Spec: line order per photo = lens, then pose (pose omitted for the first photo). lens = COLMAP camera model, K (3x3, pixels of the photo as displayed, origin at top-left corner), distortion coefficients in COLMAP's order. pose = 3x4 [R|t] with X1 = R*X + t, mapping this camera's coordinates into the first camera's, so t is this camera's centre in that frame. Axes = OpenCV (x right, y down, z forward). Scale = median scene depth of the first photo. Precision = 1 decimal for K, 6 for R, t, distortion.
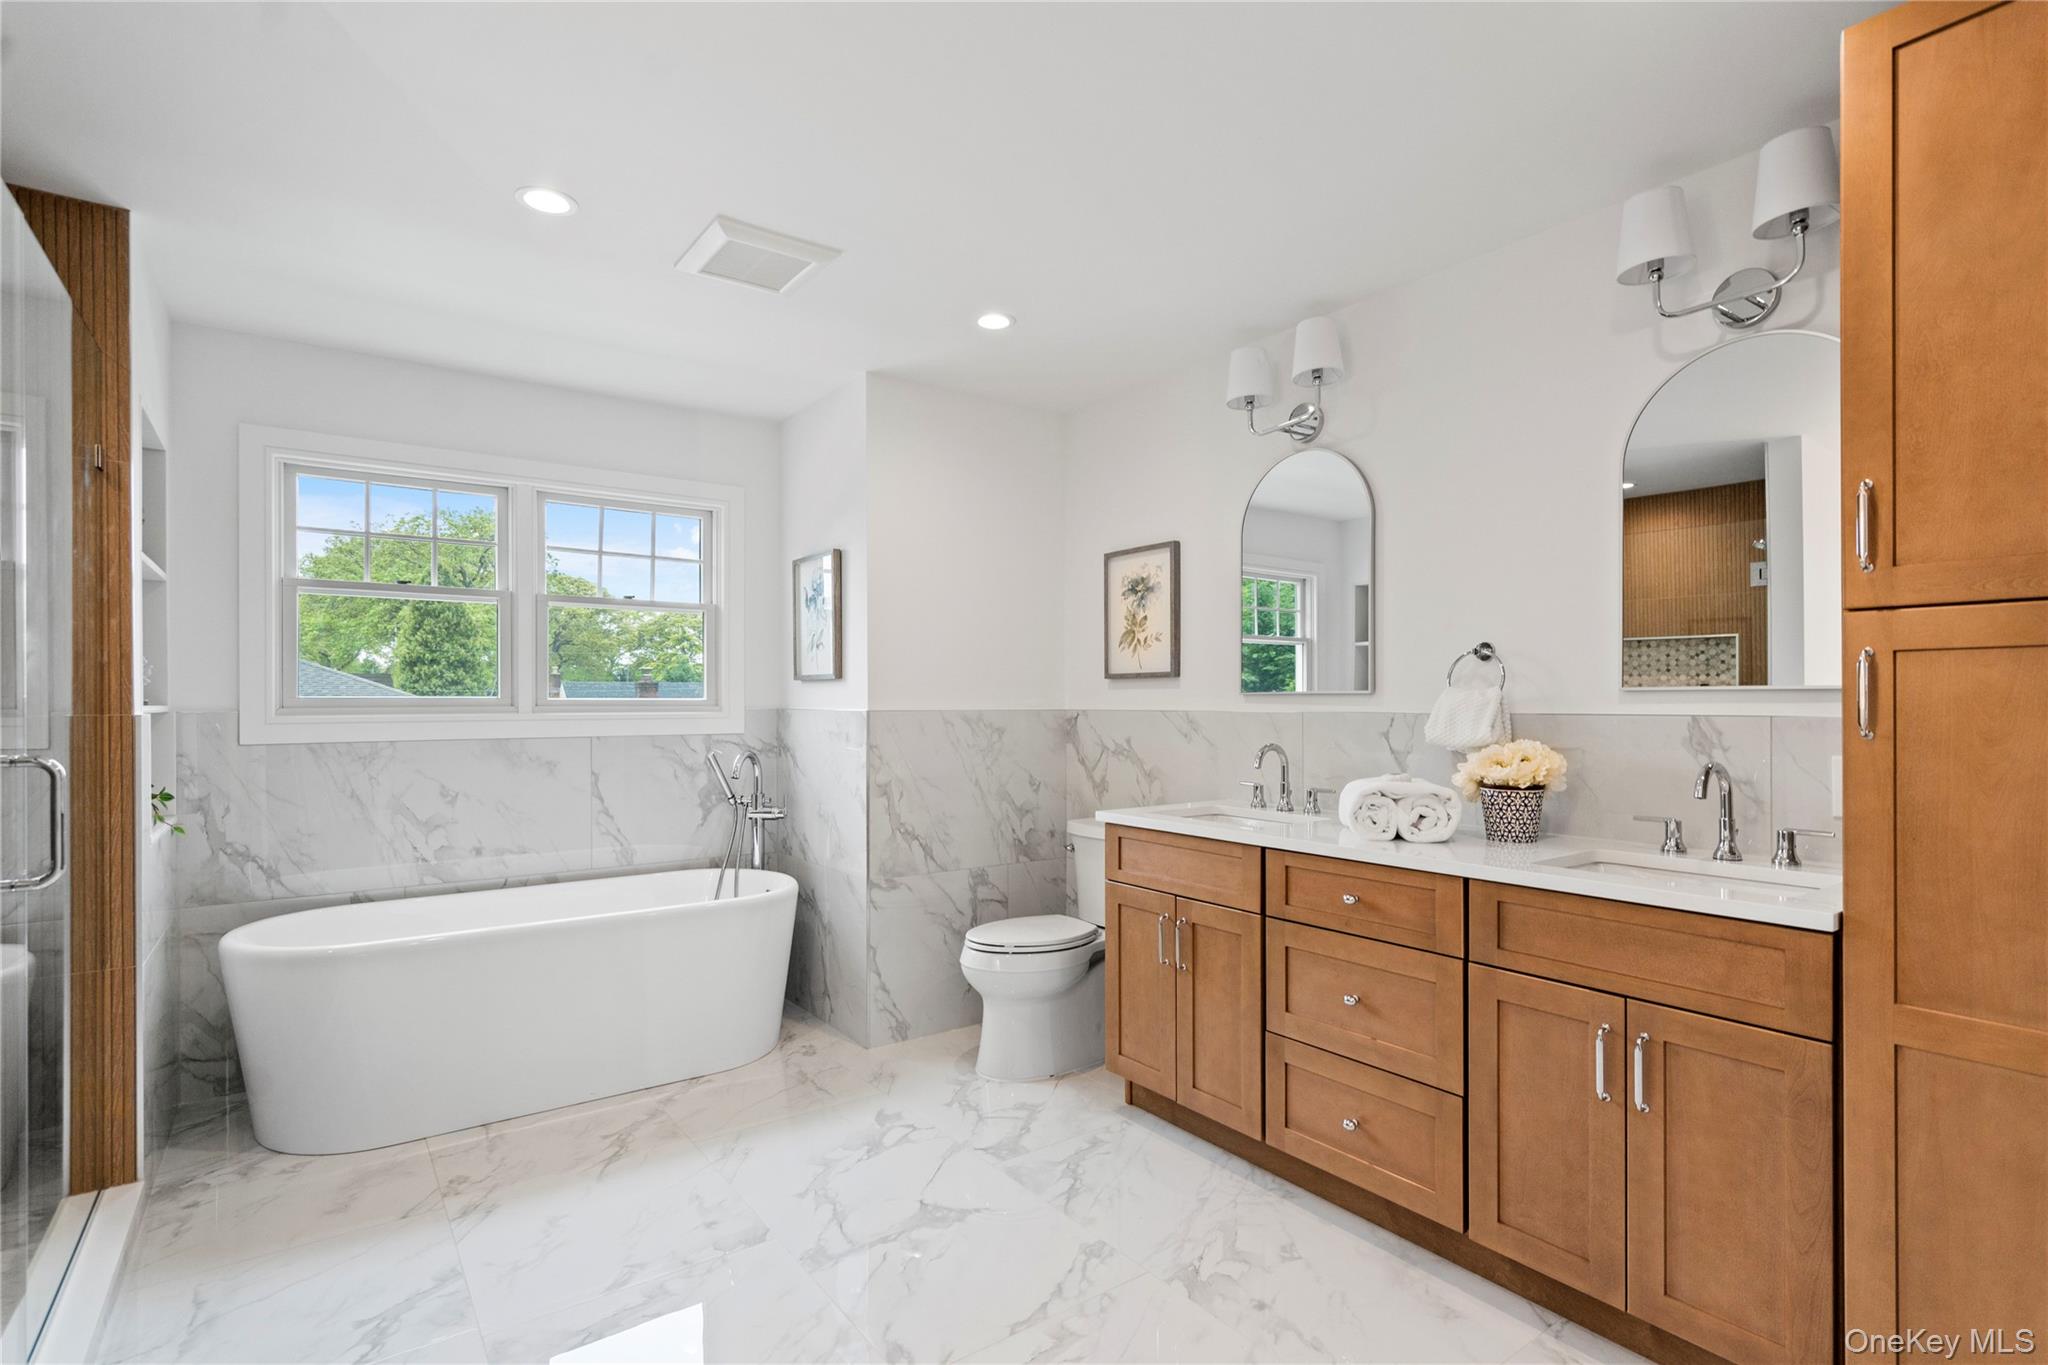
lens RADIAL K [[980.8, 0, 1025.3], [0, 980.8, 704.1], [0, 0, 1]] dist [0.002037, 0.000508]
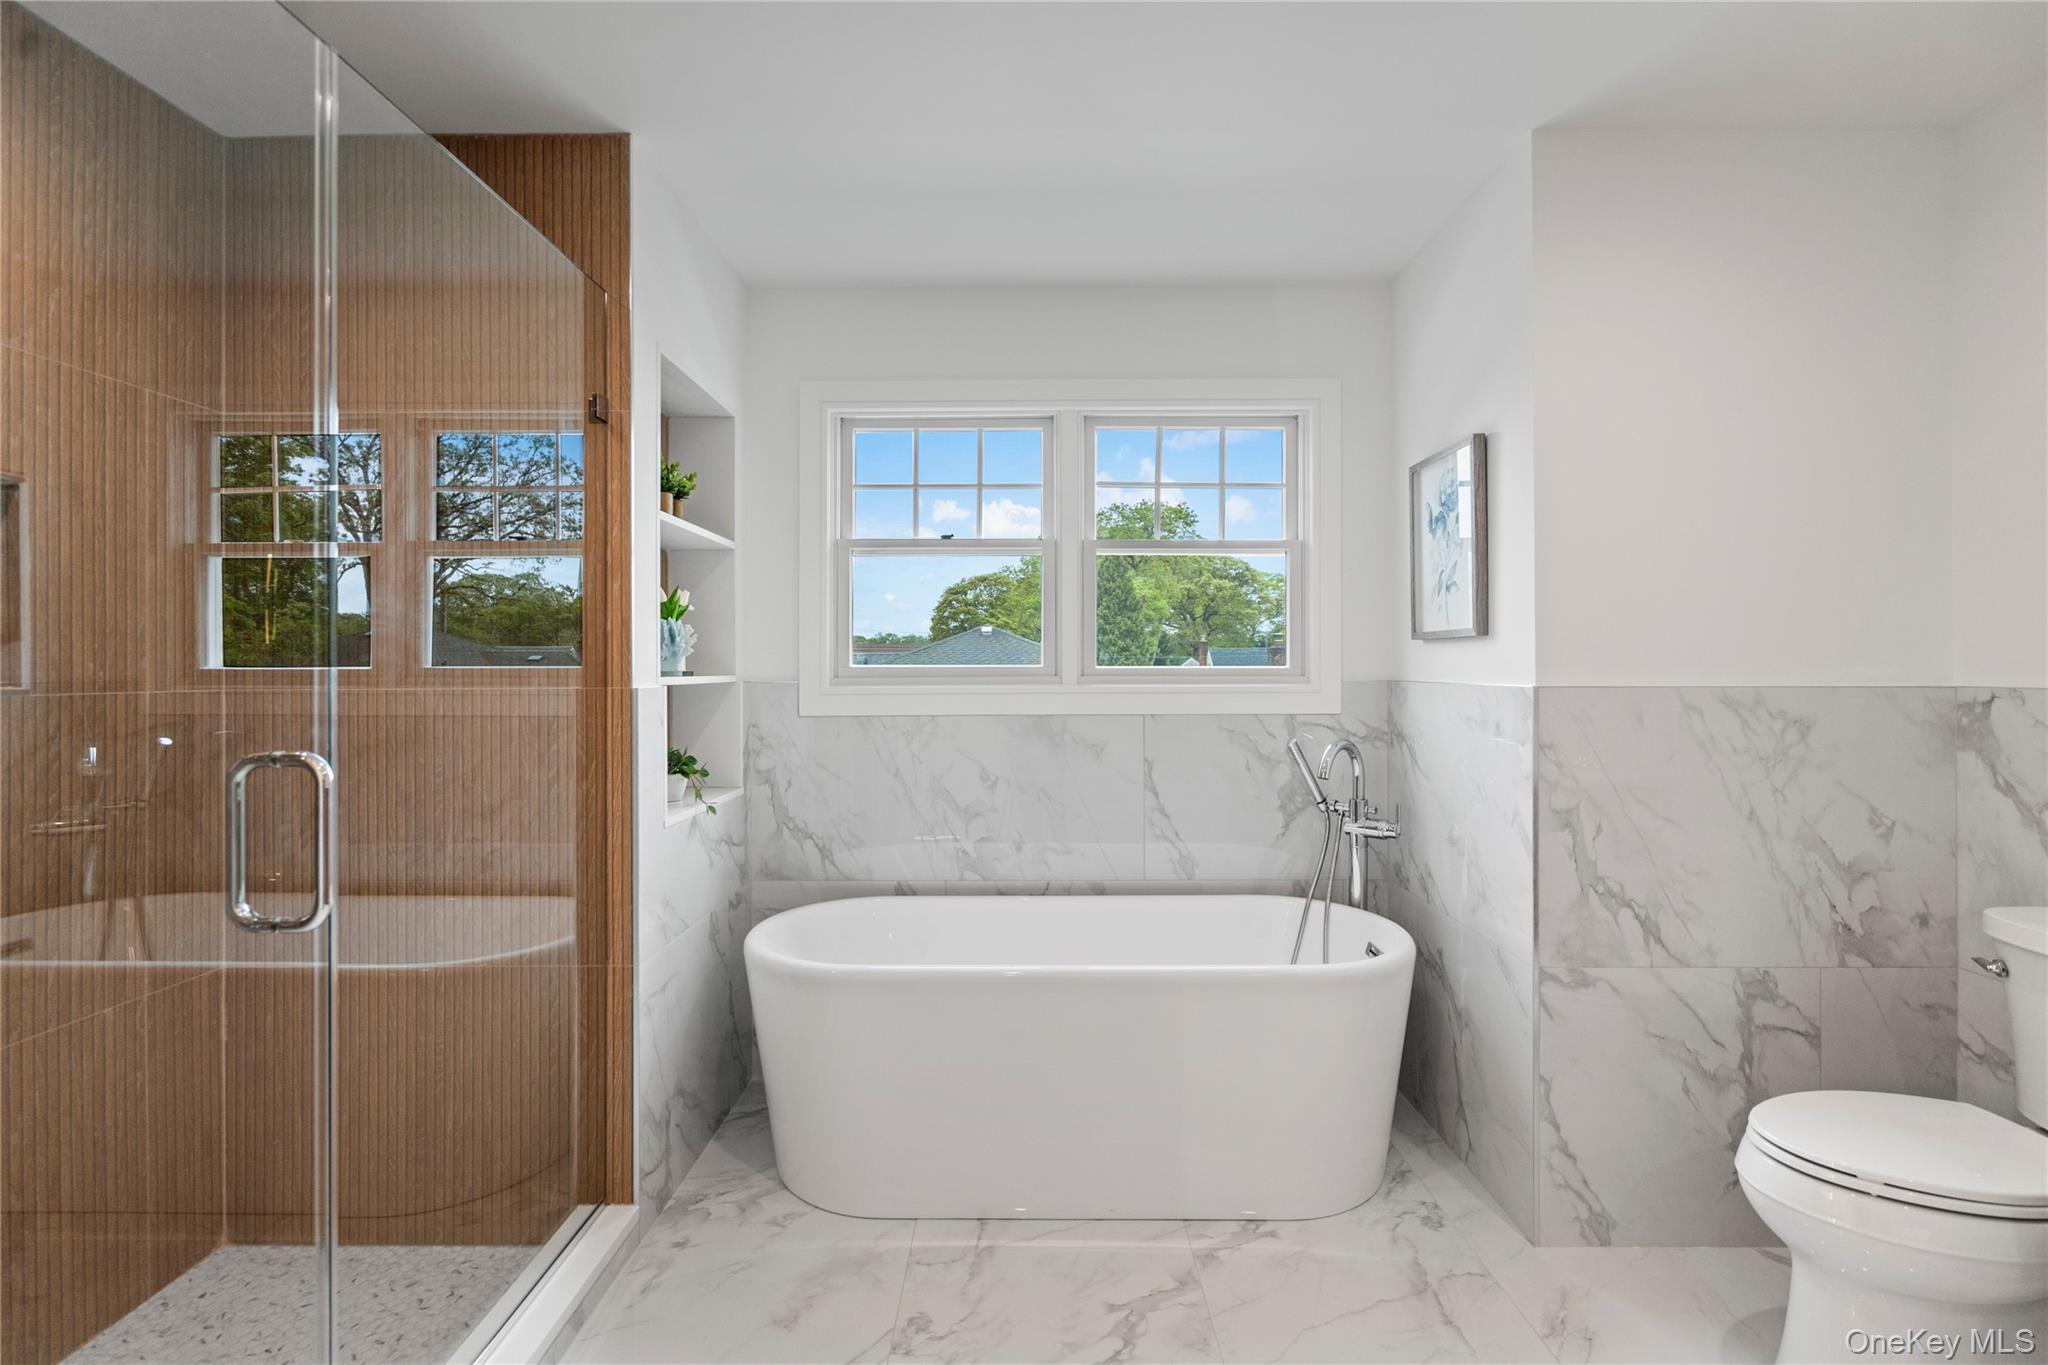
lens RADIAL K [[910.7, 0, 1031.0], [0, 910.7, 667.3], [0, 0, 1]] dist [-0.011342, 0.008426]
pose [[0.798639, 0.000063, -0.601810, -0.068677], [0.000061, 1.000000, 0.000186, -0.005129], [0.601810, -0.000185, 0.798639, 0.347628]]
